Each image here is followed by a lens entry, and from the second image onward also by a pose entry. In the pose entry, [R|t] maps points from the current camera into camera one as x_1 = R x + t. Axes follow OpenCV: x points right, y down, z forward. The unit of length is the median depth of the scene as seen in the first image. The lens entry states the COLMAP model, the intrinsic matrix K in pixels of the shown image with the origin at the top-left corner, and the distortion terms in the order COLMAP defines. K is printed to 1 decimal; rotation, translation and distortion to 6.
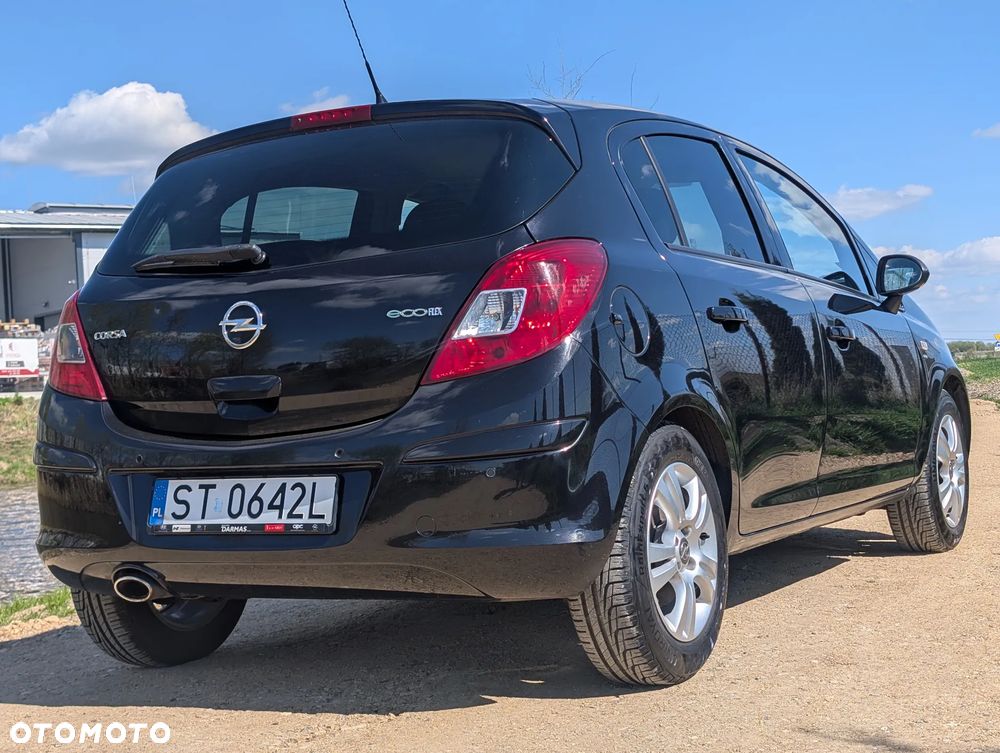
lens RADIAL K [[1648.7, 0, 504.8], [0, 1648.7, 378.1], [0, 0, 1]] dist [0.098781, 0.000000]
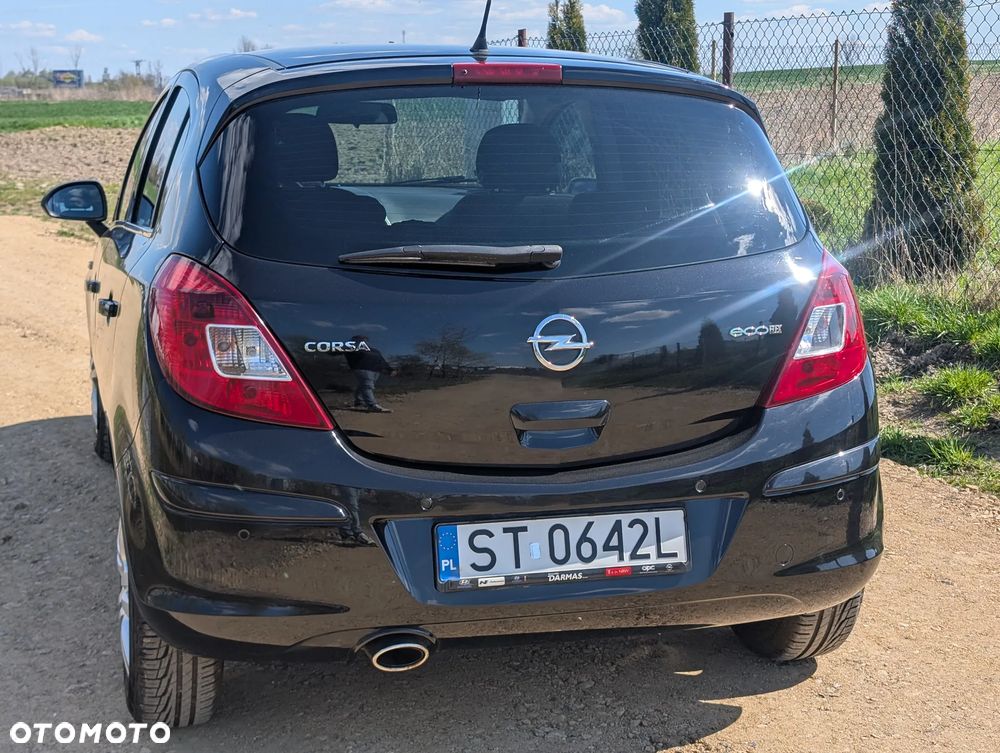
lens RADIAL K [[1648.7, 0, 507.9], [0, 1648.7, 359.4], [0, 0, 1]] dist [0.098781, 0.000000]
pose [[0.714012, -0.061586, 0.697419, -0.782478], [-0.038079, 0.991233, 0.126516, -0.131718], [-0.699097, -0.116891, 0.705408, 0.413805]]
